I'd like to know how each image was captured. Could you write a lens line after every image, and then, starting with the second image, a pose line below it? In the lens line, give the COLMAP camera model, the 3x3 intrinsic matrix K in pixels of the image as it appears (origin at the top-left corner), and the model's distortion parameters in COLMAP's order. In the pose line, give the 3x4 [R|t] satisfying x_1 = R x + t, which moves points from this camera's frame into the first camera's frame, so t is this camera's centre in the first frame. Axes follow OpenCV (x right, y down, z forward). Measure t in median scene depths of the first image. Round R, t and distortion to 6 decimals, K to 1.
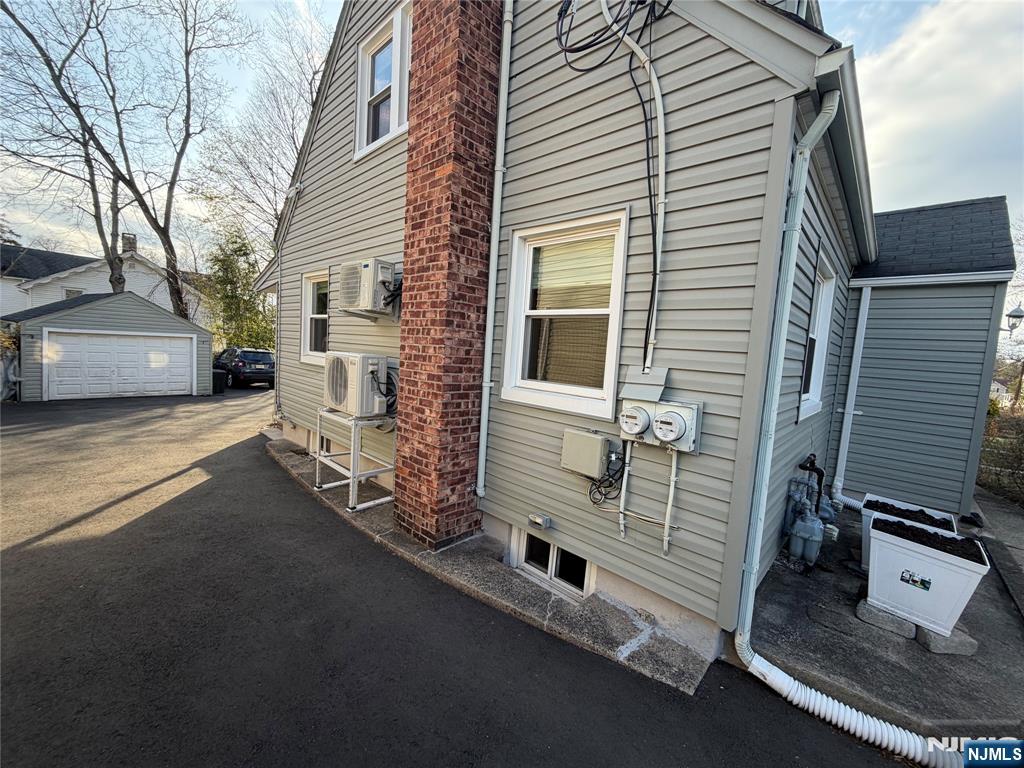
lens RADIAL K [[410.4, 0, 511.9], [0, 410.4, 385.1], [0, 0, 1]] dist [0.001966, -0.001326]
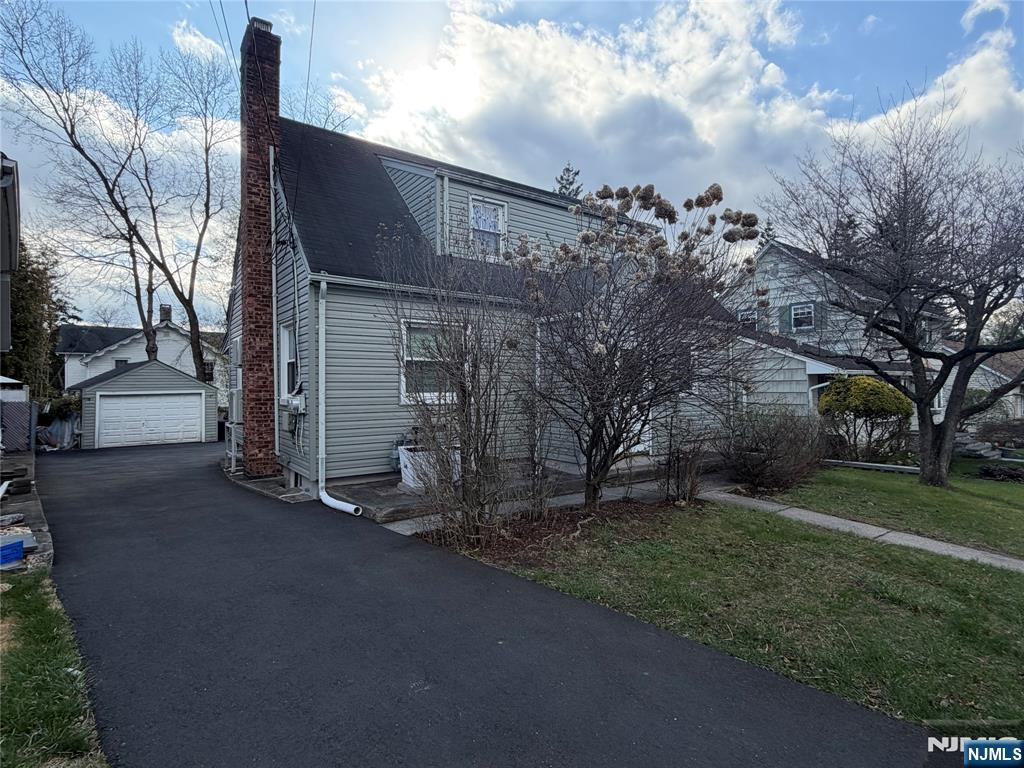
lens RADIAL K [[537.8, 0, 513.2], [0, 537.8, 382.4], [0, 0, 1]] dist [0.000842, -0.000256]
pose [[0.978758, -0.076466, -0.190226, 0.331044], [0.057321, 0.992904, -0.104191, 0.055353], [0.196843, 0.091074, 0.976196, -0.282470]]
